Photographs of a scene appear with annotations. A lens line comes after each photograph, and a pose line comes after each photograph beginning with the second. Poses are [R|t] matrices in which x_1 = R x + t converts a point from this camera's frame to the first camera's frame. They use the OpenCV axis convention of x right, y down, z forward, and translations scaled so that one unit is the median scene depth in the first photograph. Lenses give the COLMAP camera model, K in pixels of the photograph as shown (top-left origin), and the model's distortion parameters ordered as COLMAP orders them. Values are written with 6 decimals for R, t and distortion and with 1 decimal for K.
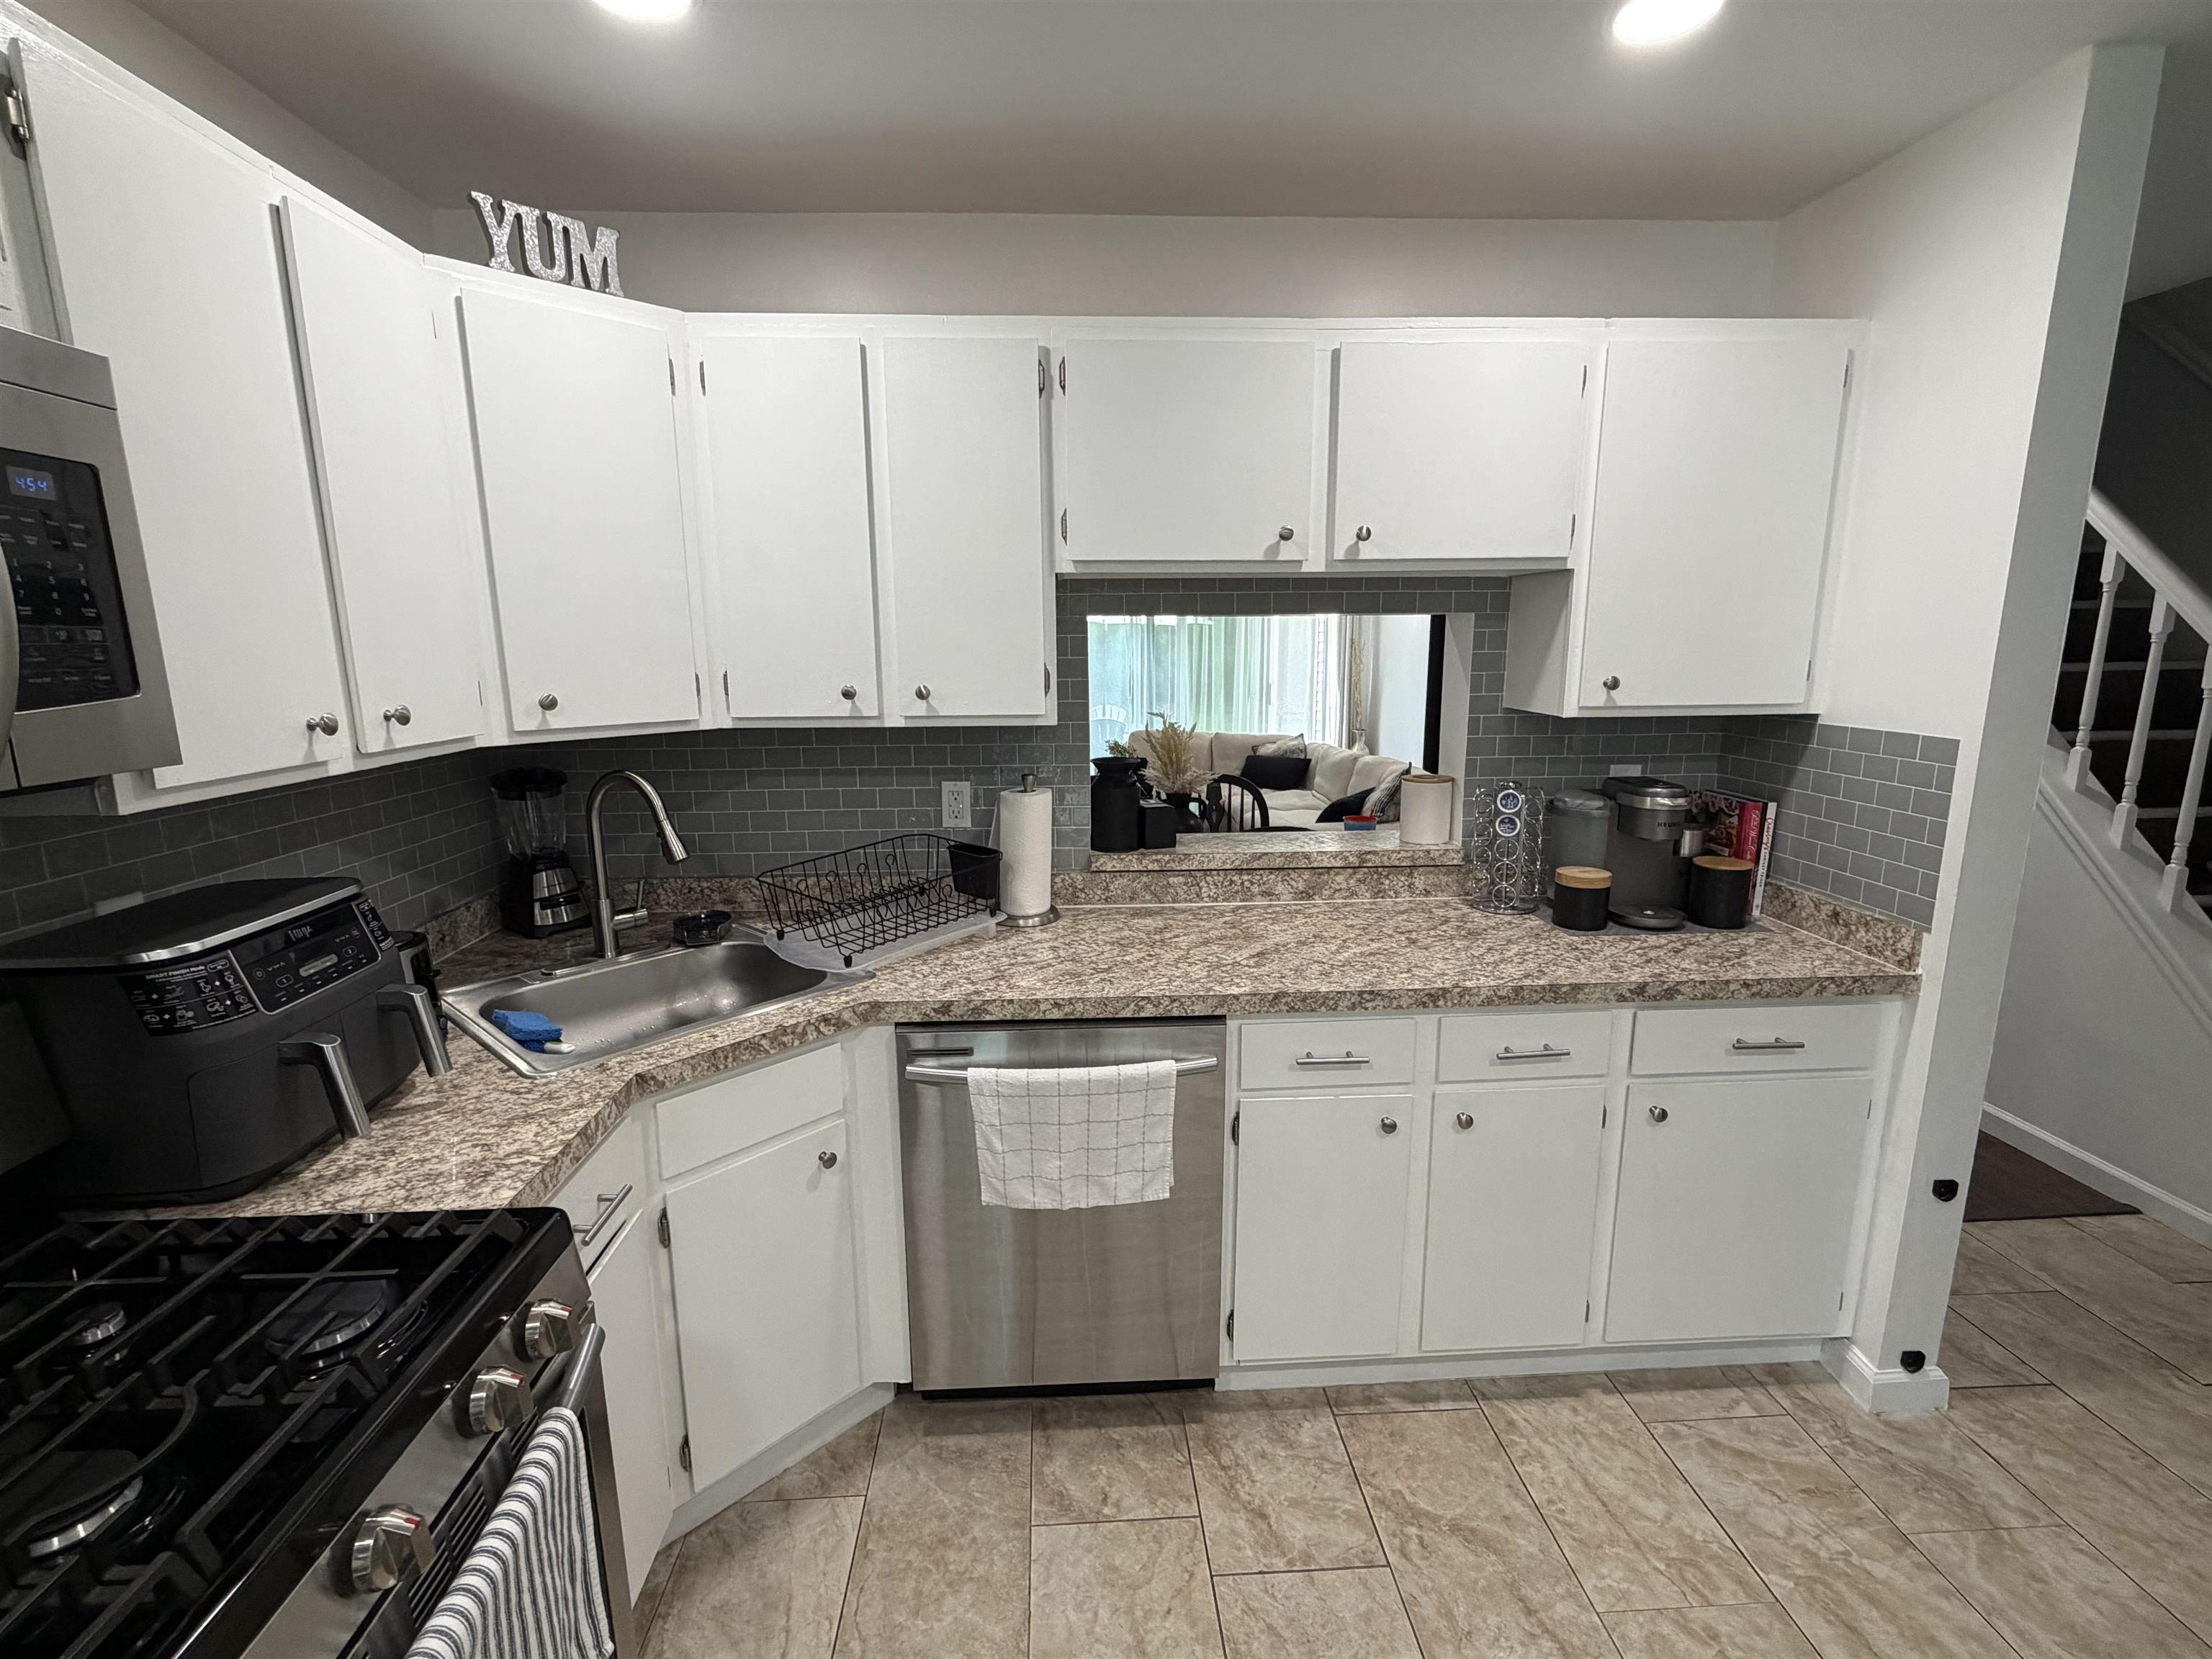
lens RADIAL K [[1002.1, 0, 1106.7], [0, 1002.1, 832.8], [0, 0, 1]] dist [-0.000471, 0.000201]
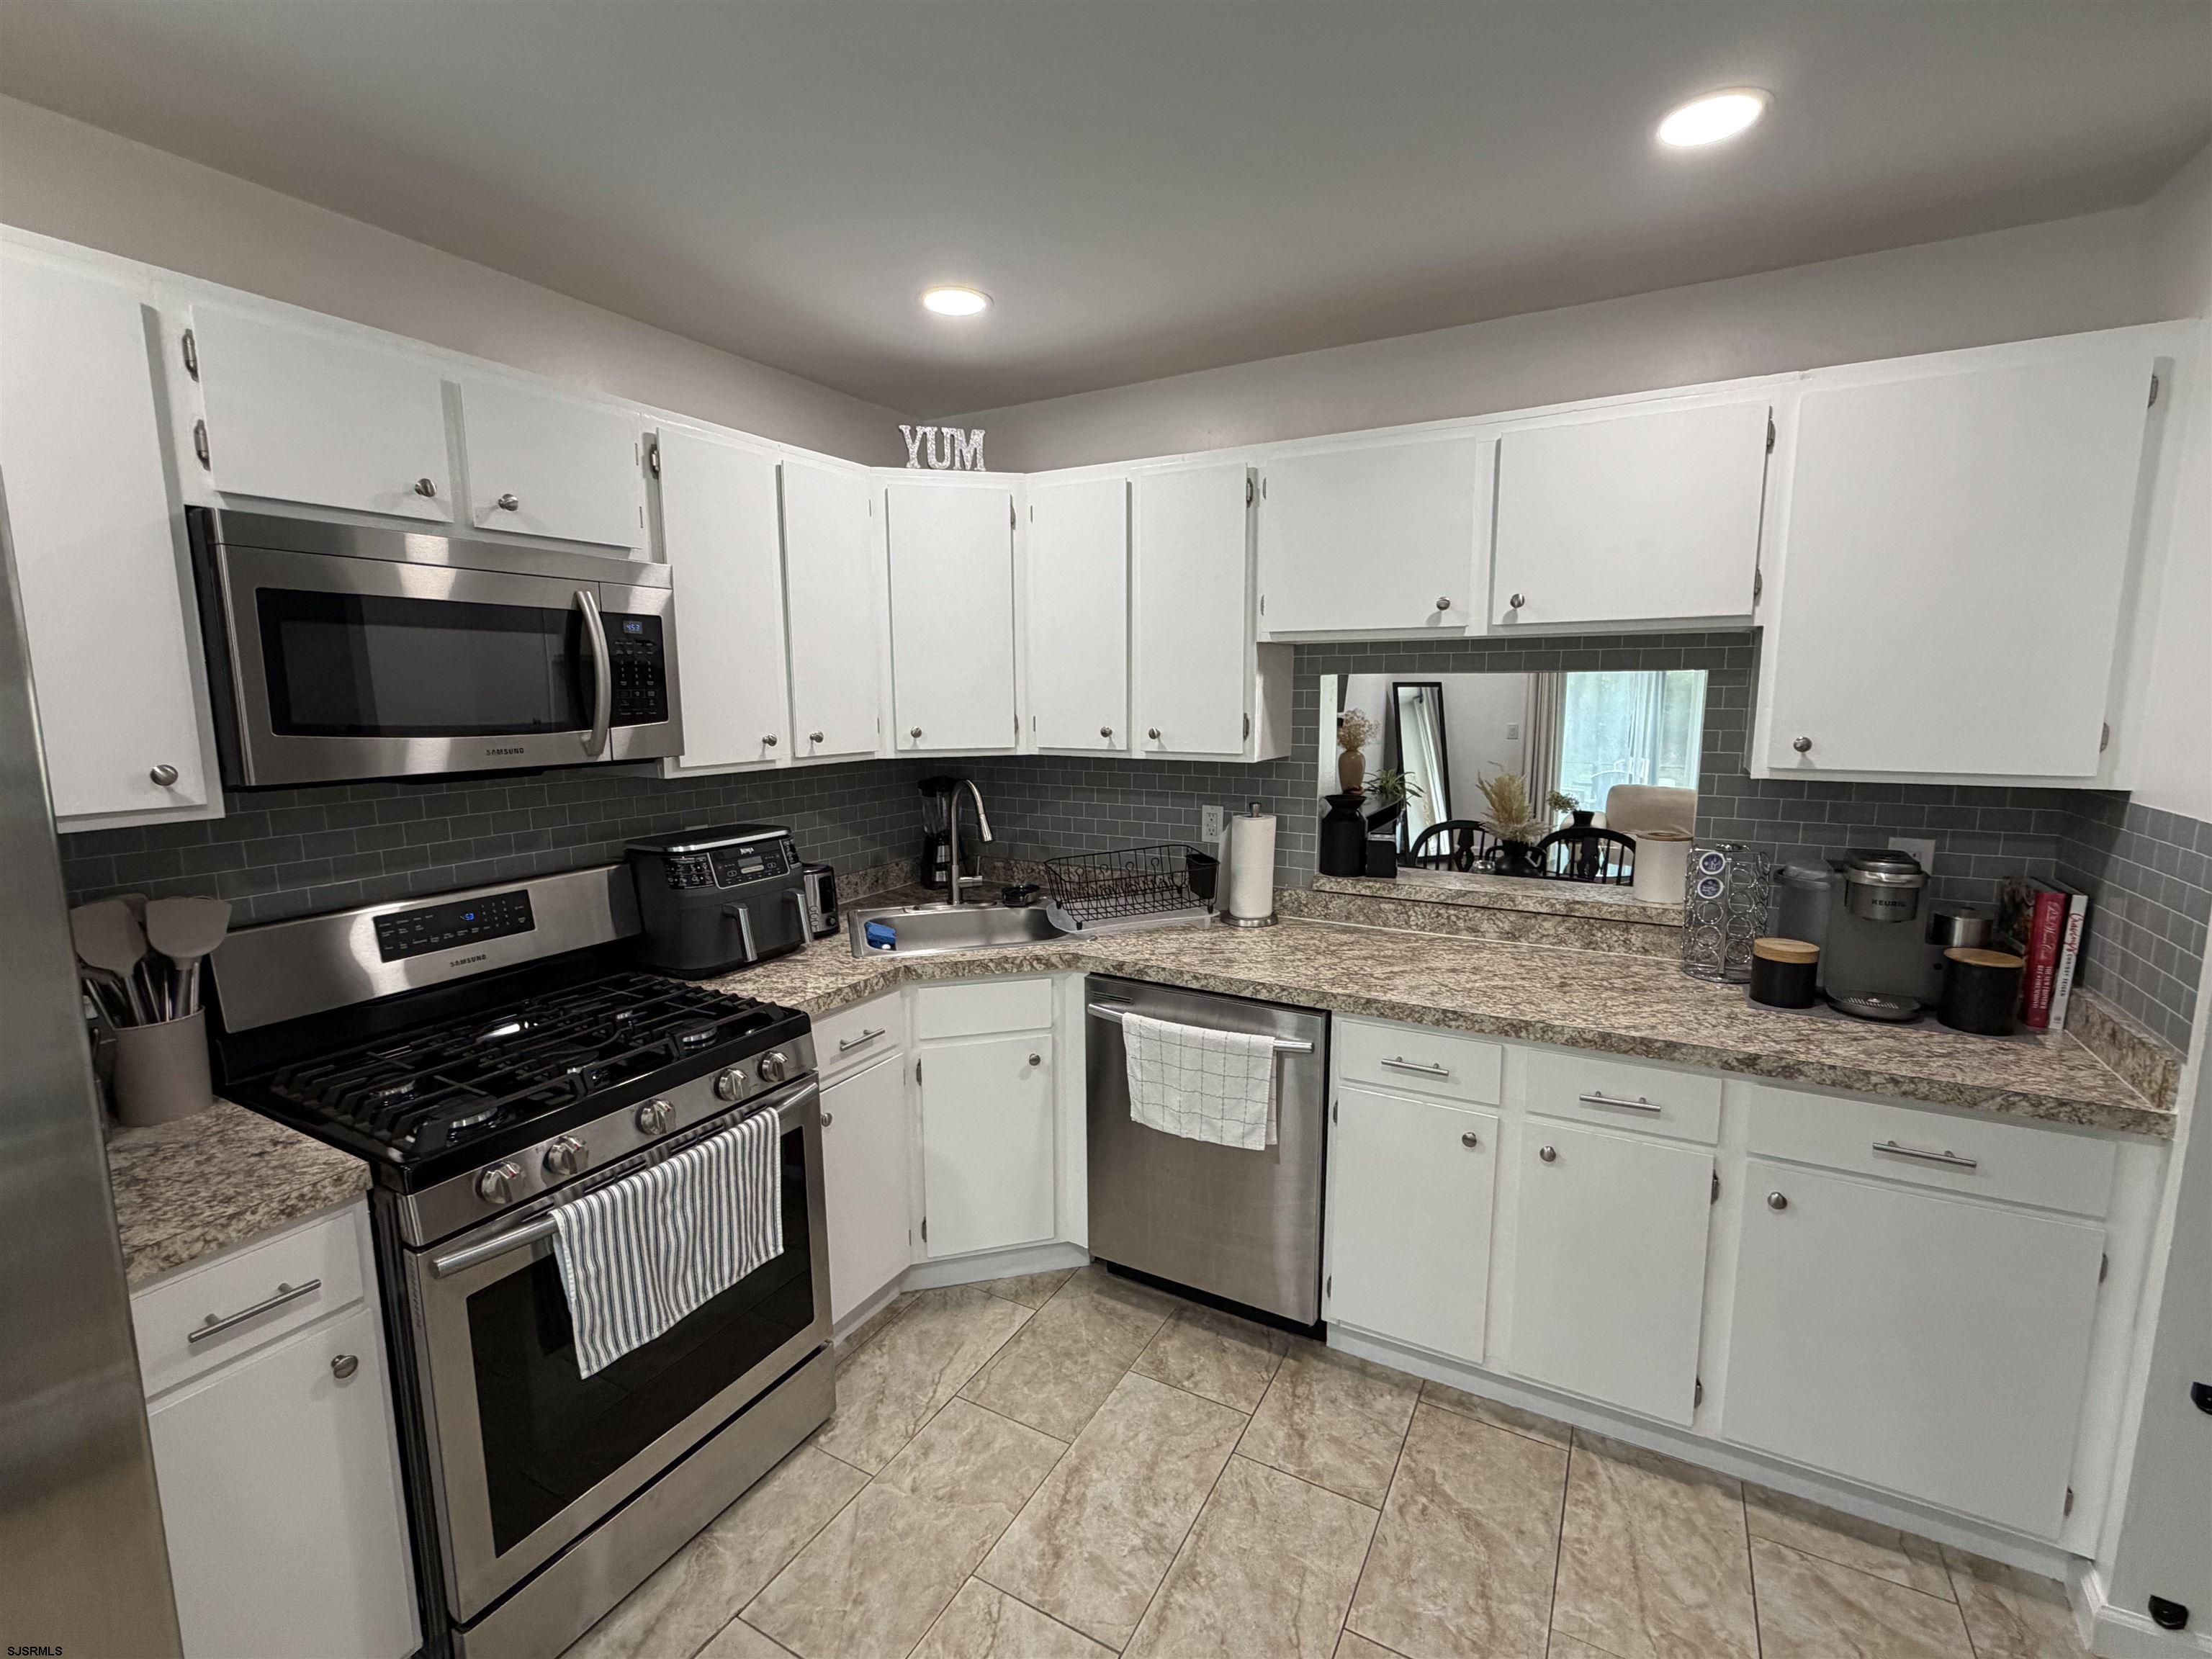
lens RADIAL K [[980.3, 0, 1102.6], [0, 980.3, 831.7], [0, 0, 1]] dist [0.000221, -0.000057]
pose [[0.846727, 0.081162, -0.525801, 0.472946], [-0.103031, 0.994601, -0.012390, 0.013045], [0.521957, 0.064665, 0.850517, -0.137766]]
